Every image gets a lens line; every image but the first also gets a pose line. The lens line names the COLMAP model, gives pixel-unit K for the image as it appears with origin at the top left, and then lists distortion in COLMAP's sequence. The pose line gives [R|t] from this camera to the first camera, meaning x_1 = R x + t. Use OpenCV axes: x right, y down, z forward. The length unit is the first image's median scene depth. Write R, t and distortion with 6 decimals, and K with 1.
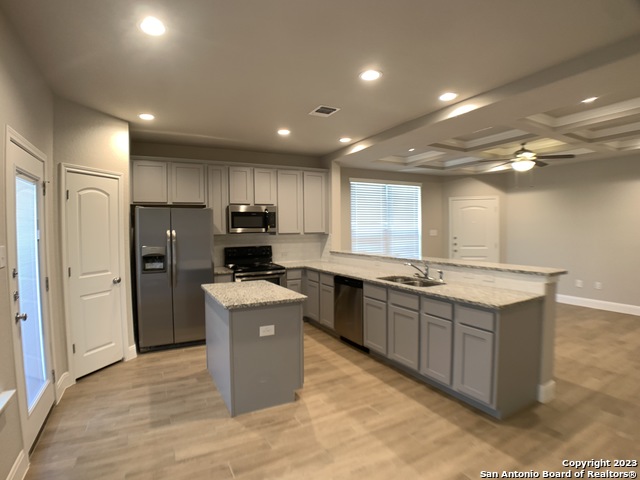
lens RADIAL K [[335.0, 0, 315.8], [0, 335.0, 237.5], [0, 0, 1]] dist [-0.103772, 0.019719]
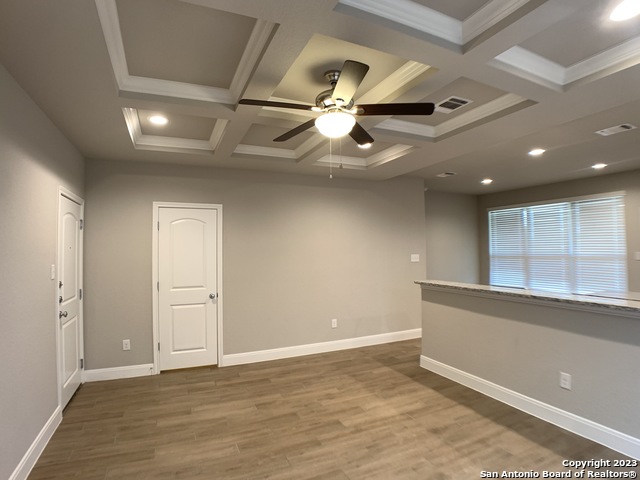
lens RADIAL K [[335.0, 0, 315.8], [0, 335.0, 237.5], [0, 0, 1]] dist [-0.103772, 0.019719]
pose [[-0.997870, 0.024862, 0.060303, 0.884882], [0.024237, 0.999645, -0.011080, -0.082566], [-0.060557, -0.009595, -0.998119, 2.008009]]
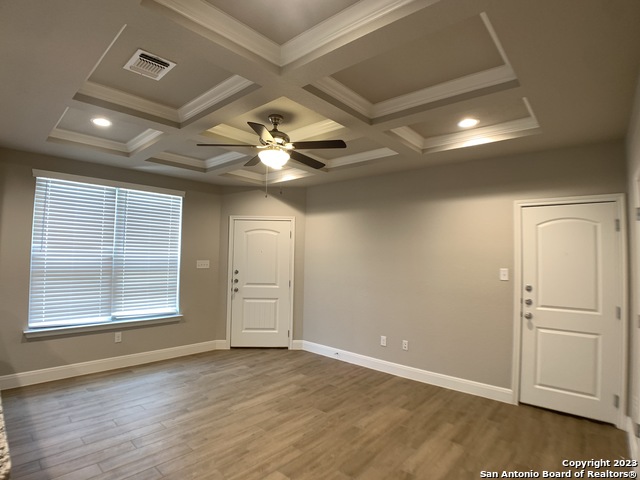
lens RADIAL K [[335.0, 0, 315.8], [0, 335.0, 237.5], [0, 0, 1]] dist [-0.103772, 0.019719]
pose [[0.933333, 0.050102, 0.355500, 0.691925], [-0.023463, 0.996610, -0.078857, -0.044575], [-0.358245, 0.065258, 0.931344, 0.554106]]
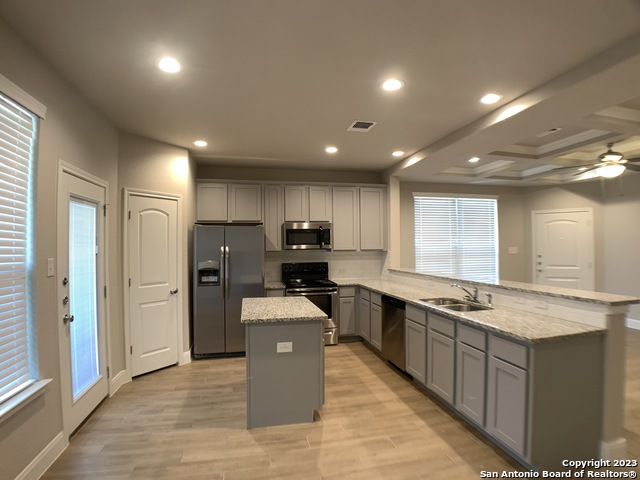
lens RADIAL K [[334.8, 0, 320.0], [0, 334.8, 240.0], [0, 0, 1]] dist [-0.105251, 0.021978]
pose [[0.965772, -0.000471, -0.259392, 0.163212], [-0.010226, 0.999152, -0.039886, -0.003612], [0.259191, 0.041173, 0.964948, 0.035447]]
